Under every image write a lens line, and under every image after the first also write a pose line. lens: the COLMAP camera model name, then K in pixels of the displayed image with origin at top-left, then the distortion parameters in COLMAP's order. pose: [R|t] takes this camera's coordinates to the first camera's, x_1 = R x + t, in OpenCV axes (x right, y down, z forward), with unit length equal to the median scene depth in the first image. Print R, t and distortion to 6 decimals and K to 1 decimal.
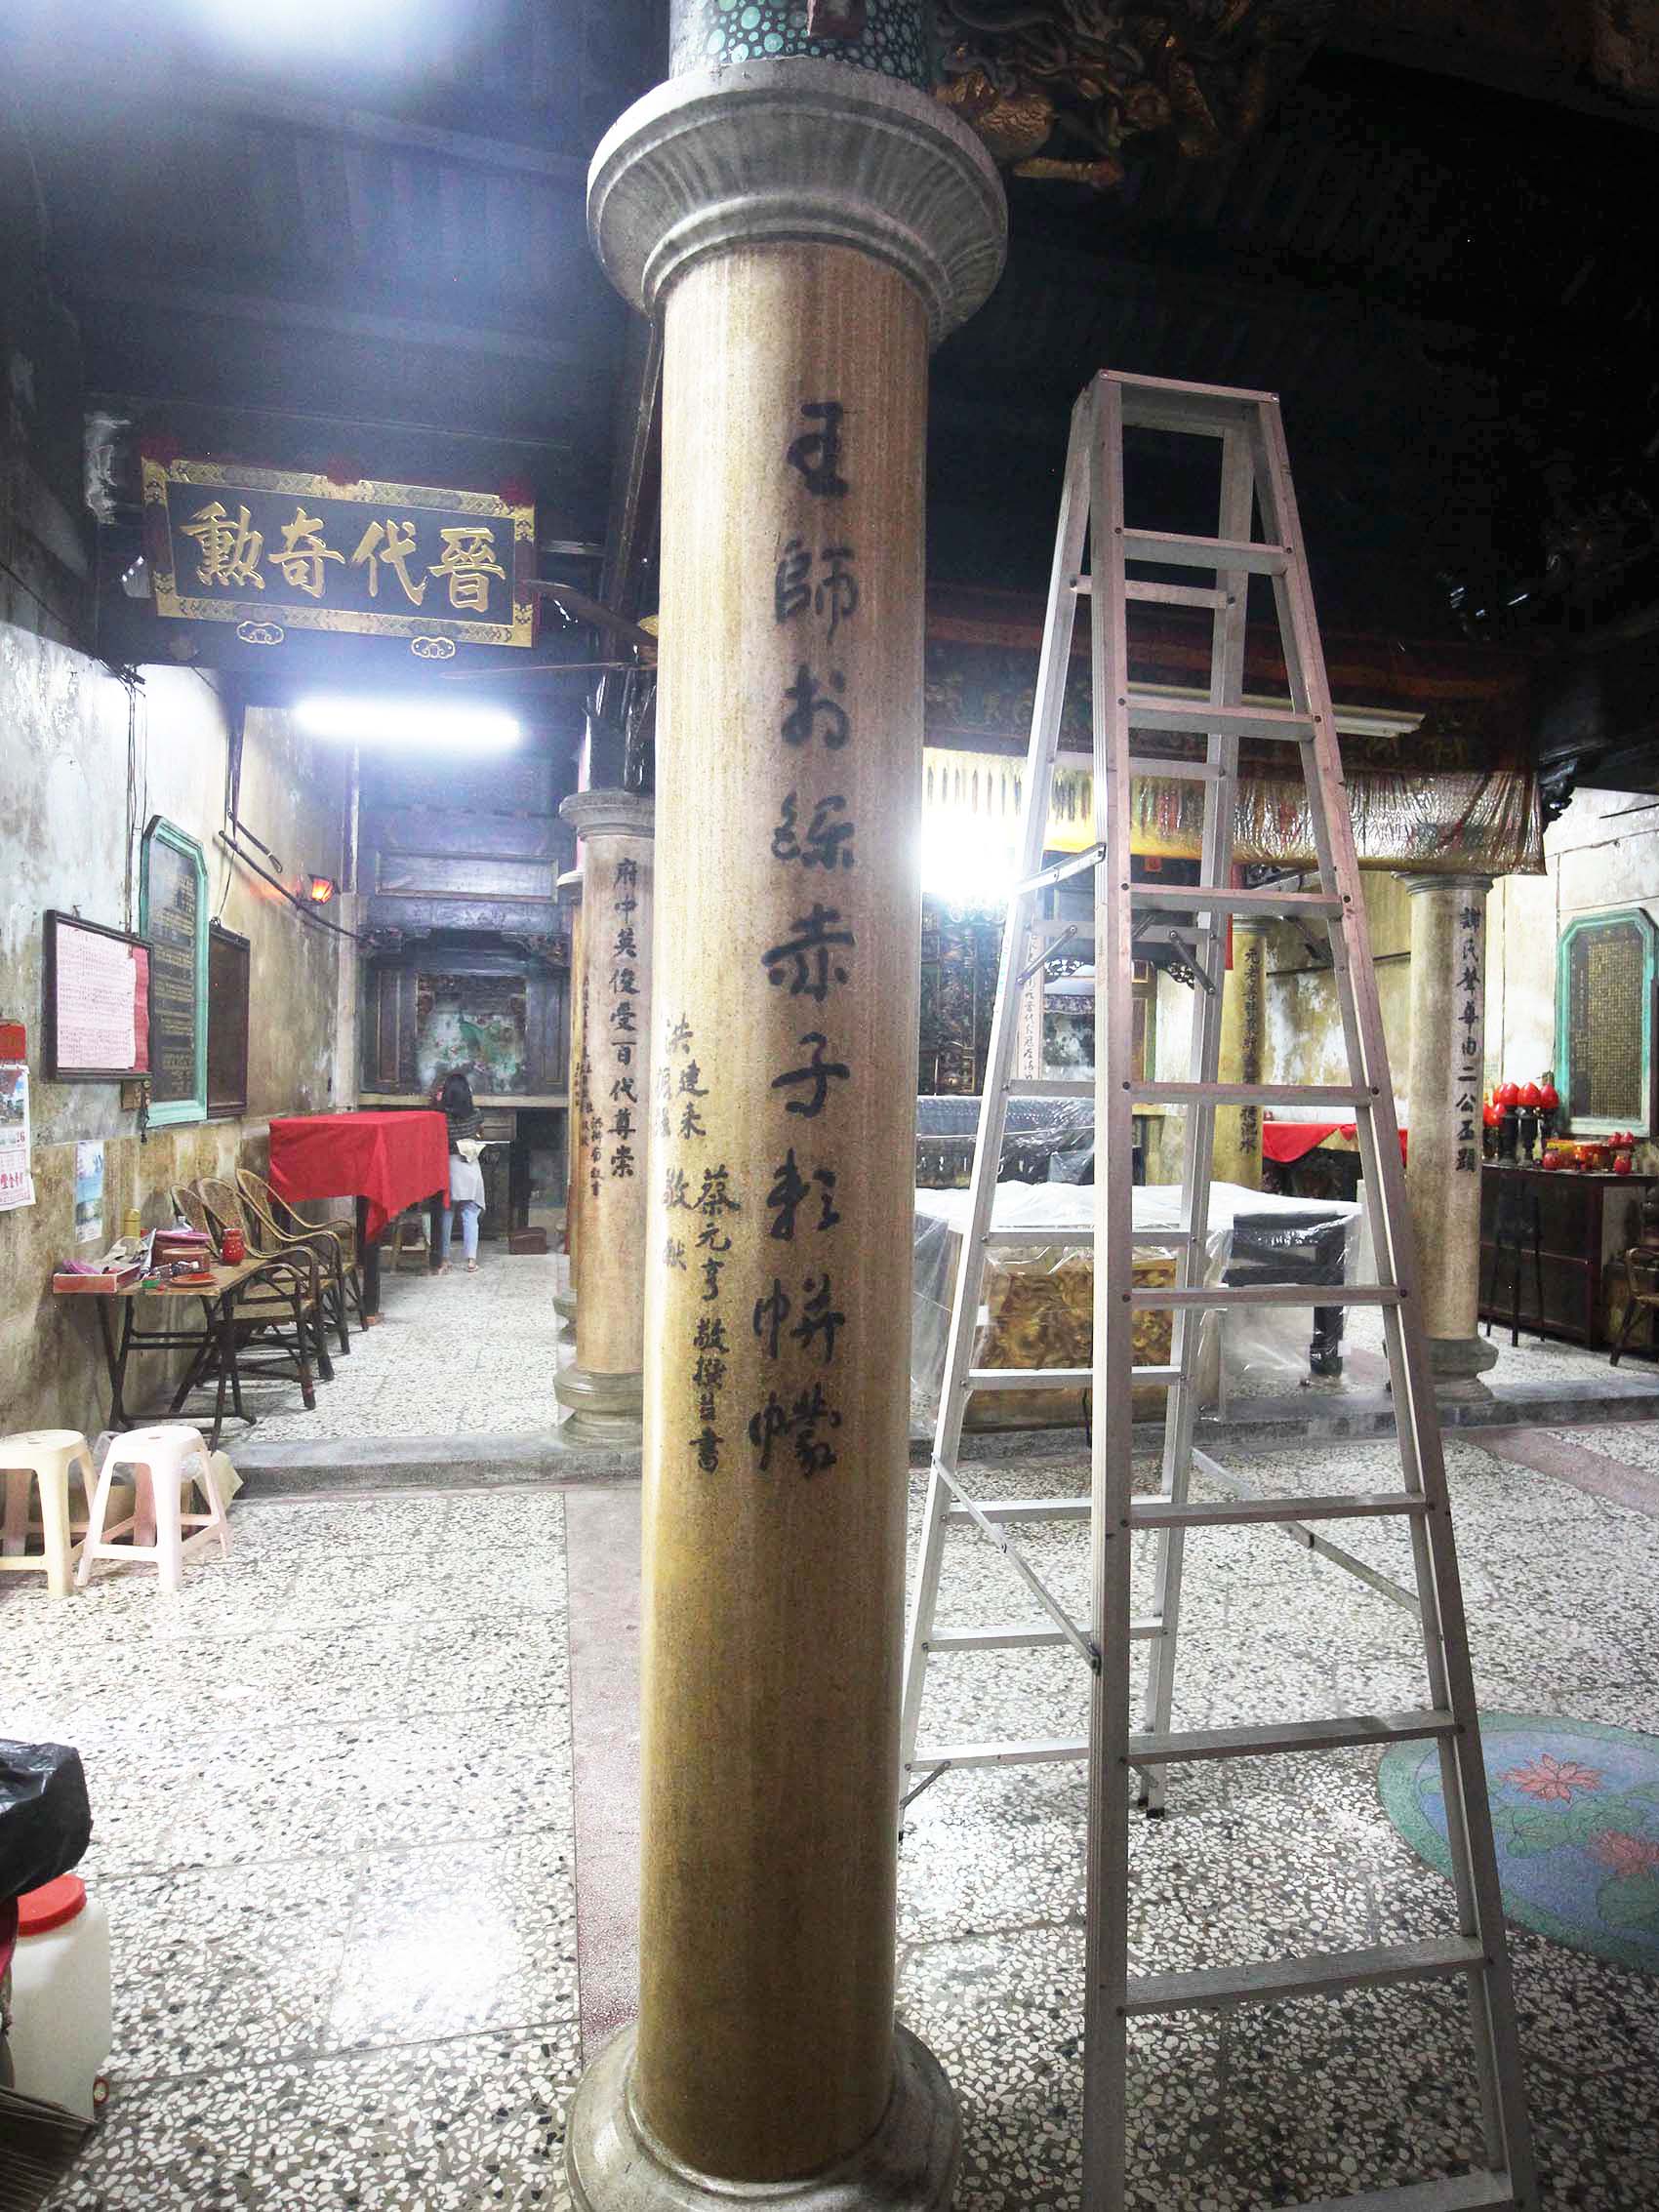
lens RADIAL K [[1095.5, 0, 830.9], [0, 1095.5, 1111.4], [0, 0, 1]] dist [-0.004484, -0.000225]
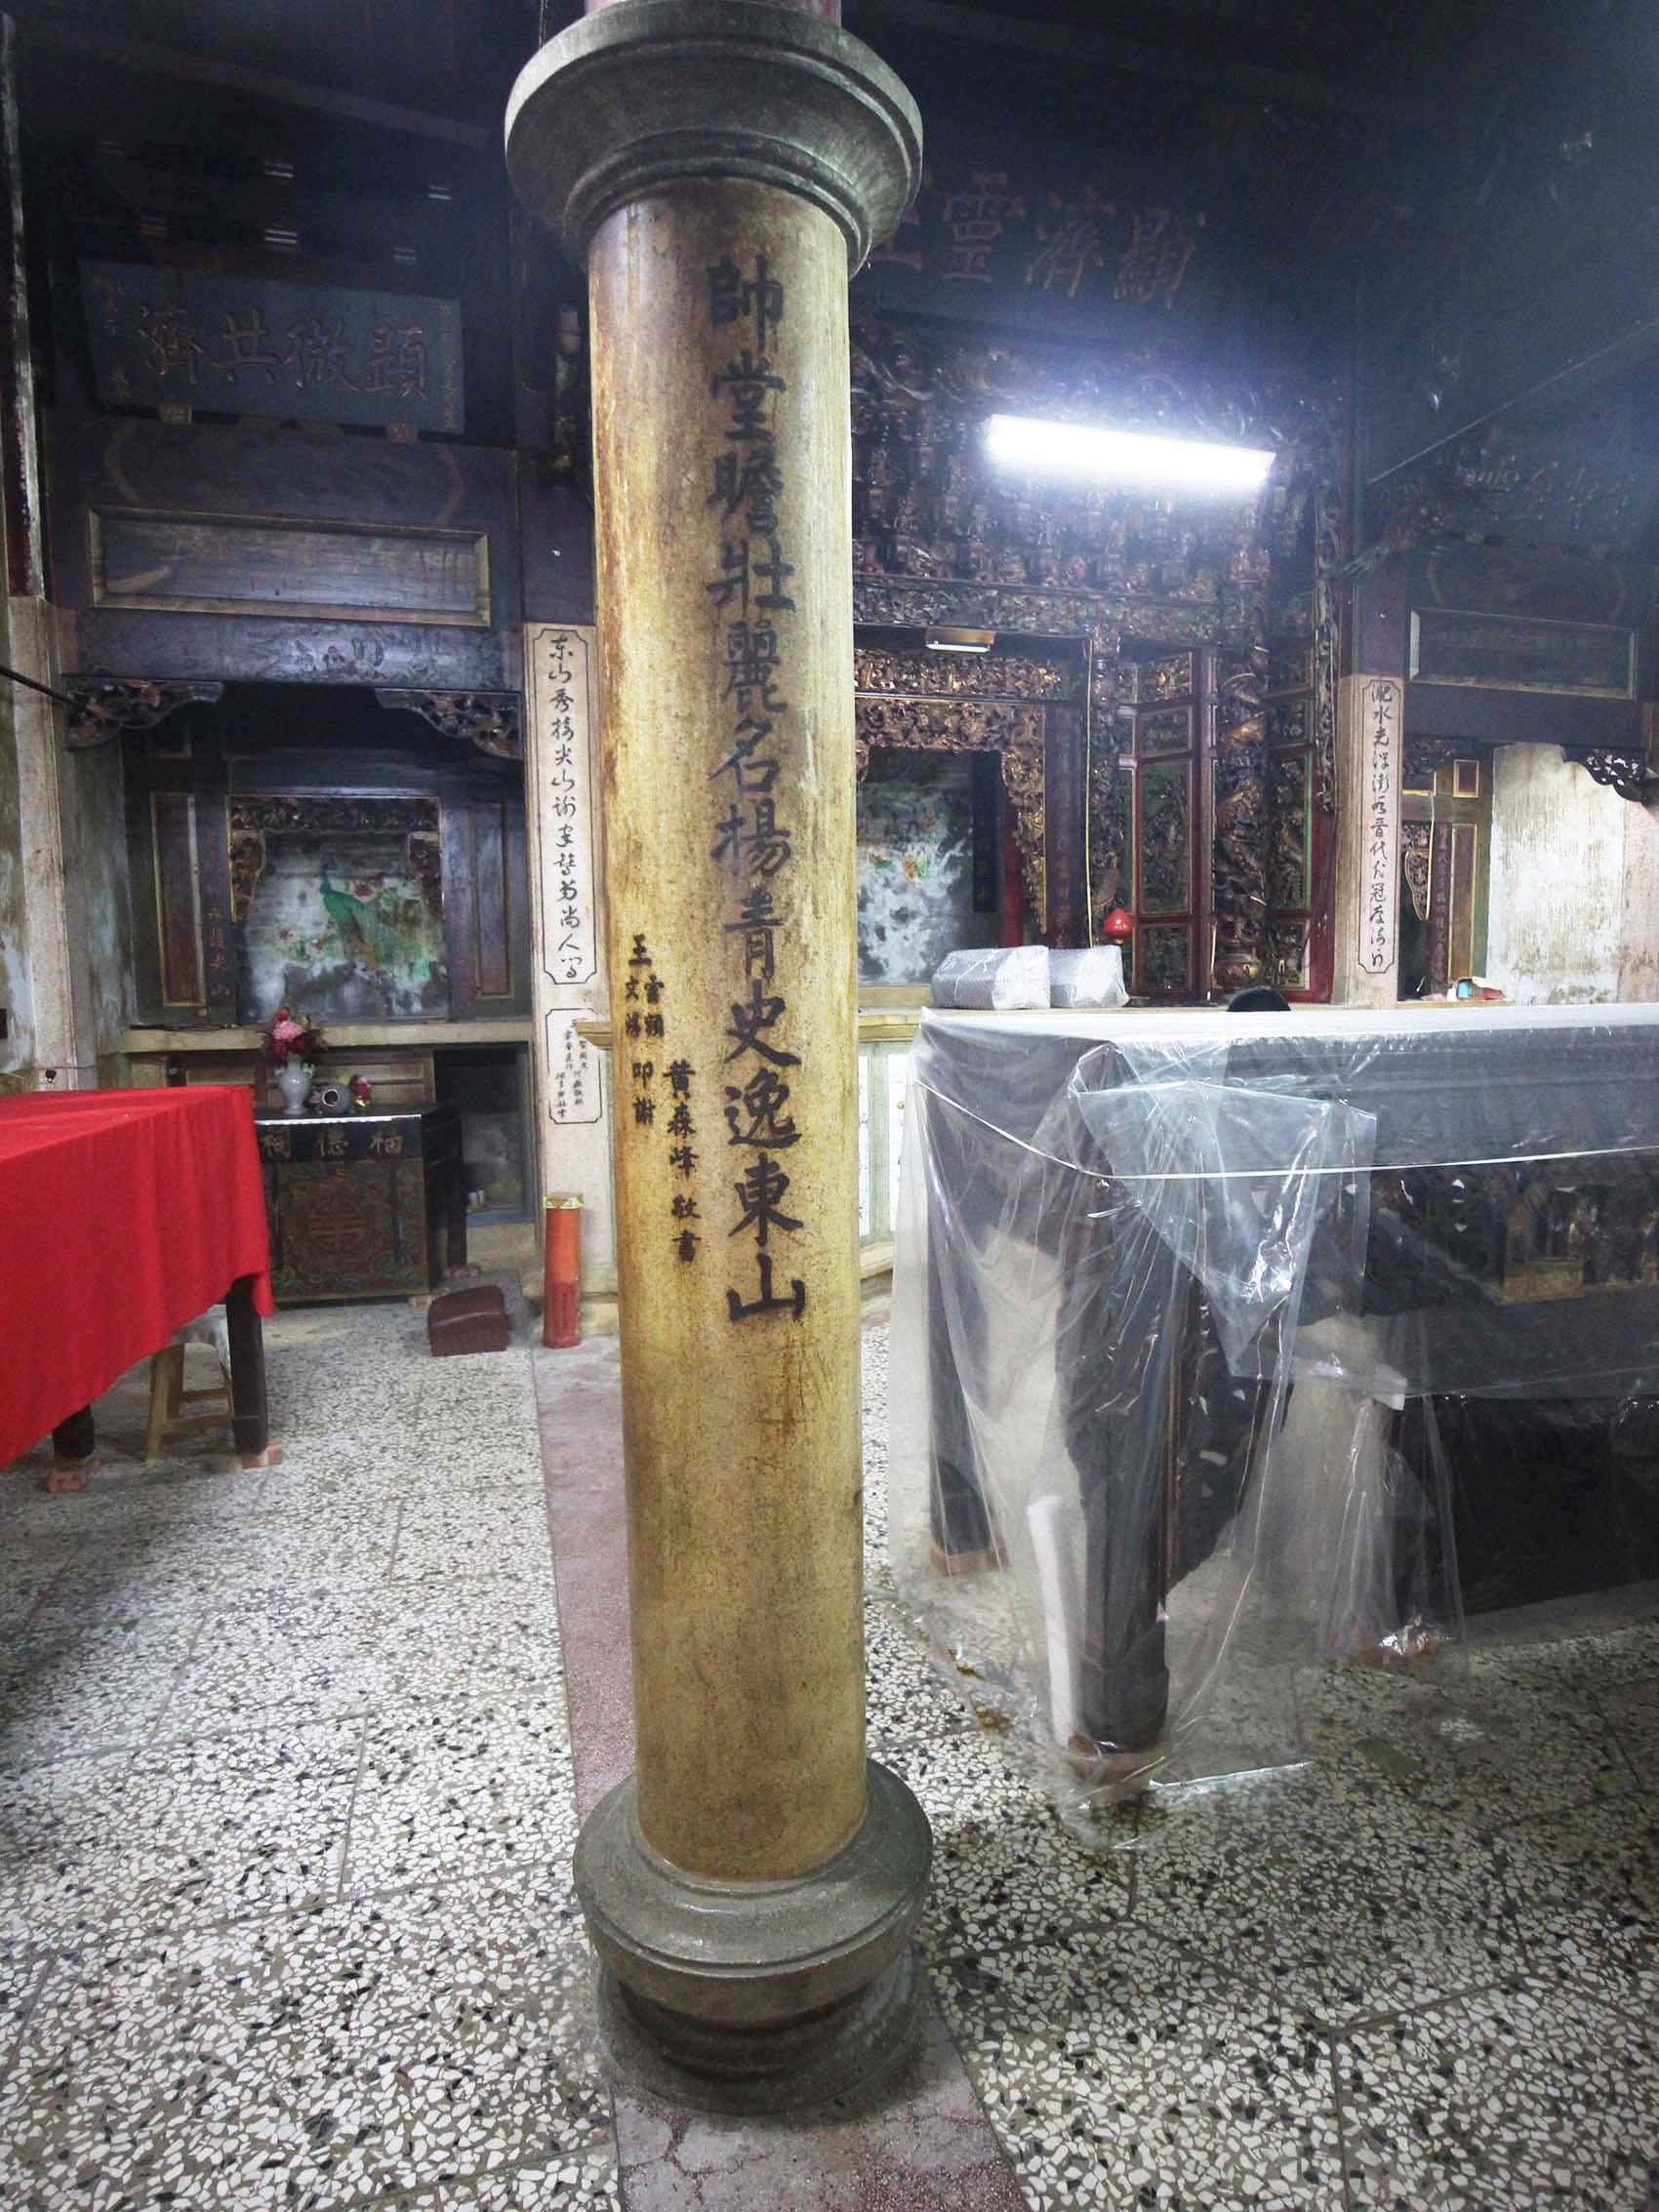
lens RADIAL K [[1095.5, 0, 830.0], [0, 1095.5, 1094.1], [0, 0, 1]] dist [-0.004484, -0.000225]
pose [[0.998082, -0.036632, 0.049902, -0.116461], [0.032592, 0.996303, 0.079488, -0.015375], [-0.052629, -0.077709, 0.995586, 0.437831]]
